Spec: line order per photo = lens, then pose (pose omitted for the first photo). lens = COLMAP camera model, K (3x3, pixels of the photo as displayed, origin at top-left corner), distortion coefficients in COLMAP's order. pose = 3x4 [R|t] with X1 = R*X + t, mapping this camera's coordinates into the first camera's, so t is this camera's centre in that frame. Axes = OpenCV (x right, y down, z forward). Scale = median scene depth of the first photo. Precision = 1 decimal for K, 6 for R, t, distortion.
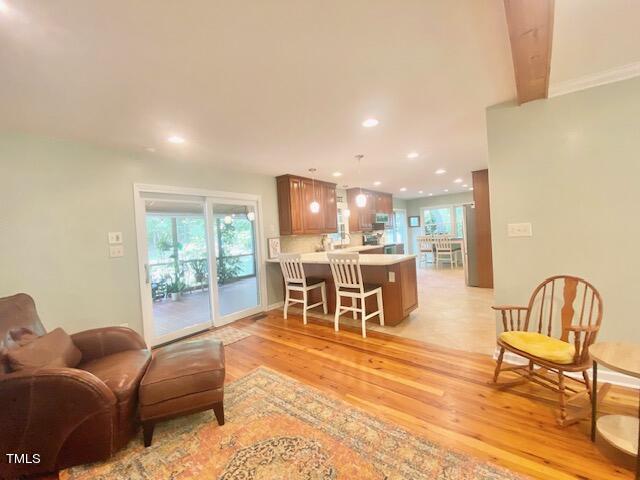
lens RADIAL K [[262.7, 0, 318.0], [0, 262.7, 239.0], [0, 0, 1]] dist [0.000539, -0.000063]
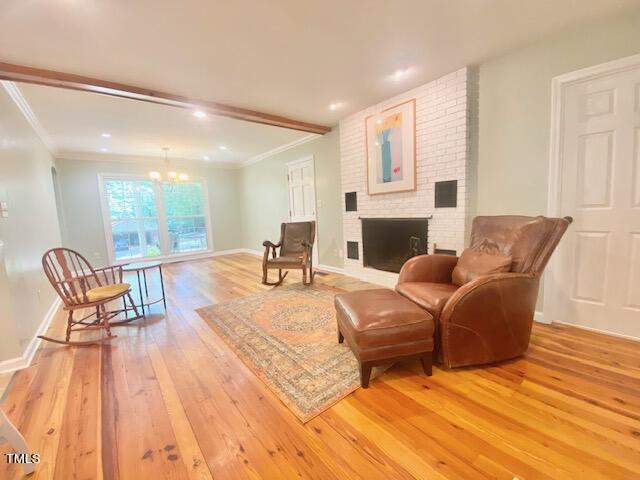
lens RADIAL K [[257.5, 0, 320.0], [0, 257.5, 240.0], [0, 0, 1]] dist [0.001475, -0.012440]
pose [[-0.977488, 0.075176, 0.197142, -0.161827], [0.101359, 0.986804, 0.126271, 0.026894], [-0.185048, 0.143410, -0.972209, 0.624815]]
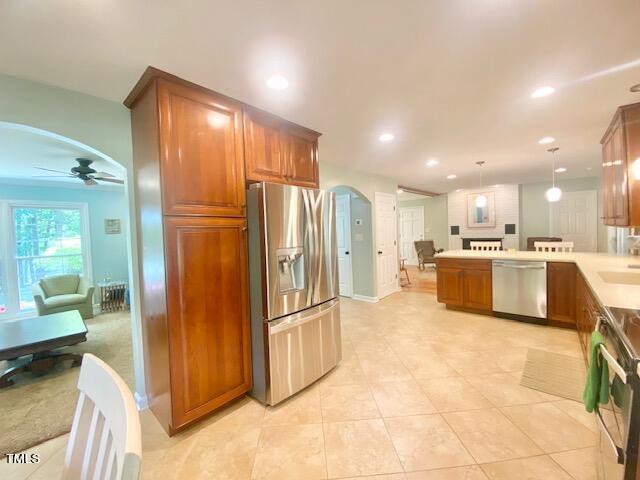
lens RADIAL K [[257.5, 0, 320.0], [0, 257.5, 240.0], [0, 0, 1]] dist [0.001475, -0.012440]
pose [[-0.995148, 0.088614, 0.042750, 0.508858], [0.091050, 0.994104, 0.058888, -0.069401], [-0.037279, 0.062495, -0.997349, 1.320991]]
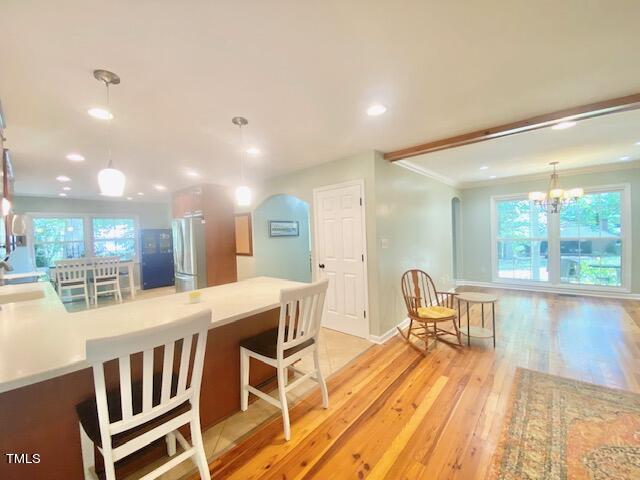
lens RADIAL K [[257.5, 0, 320.0], [0, 257.5, 240.0], [0, 0, 1]] dist [0.001475, -0.012440]
pose [[0.027922, 0.025140, 0.999294, -0.247811], [0.052742, 0.998254, -0.026588, -0.013393], [-0.998218, 0.053447, 0.026547, 0.503048]]
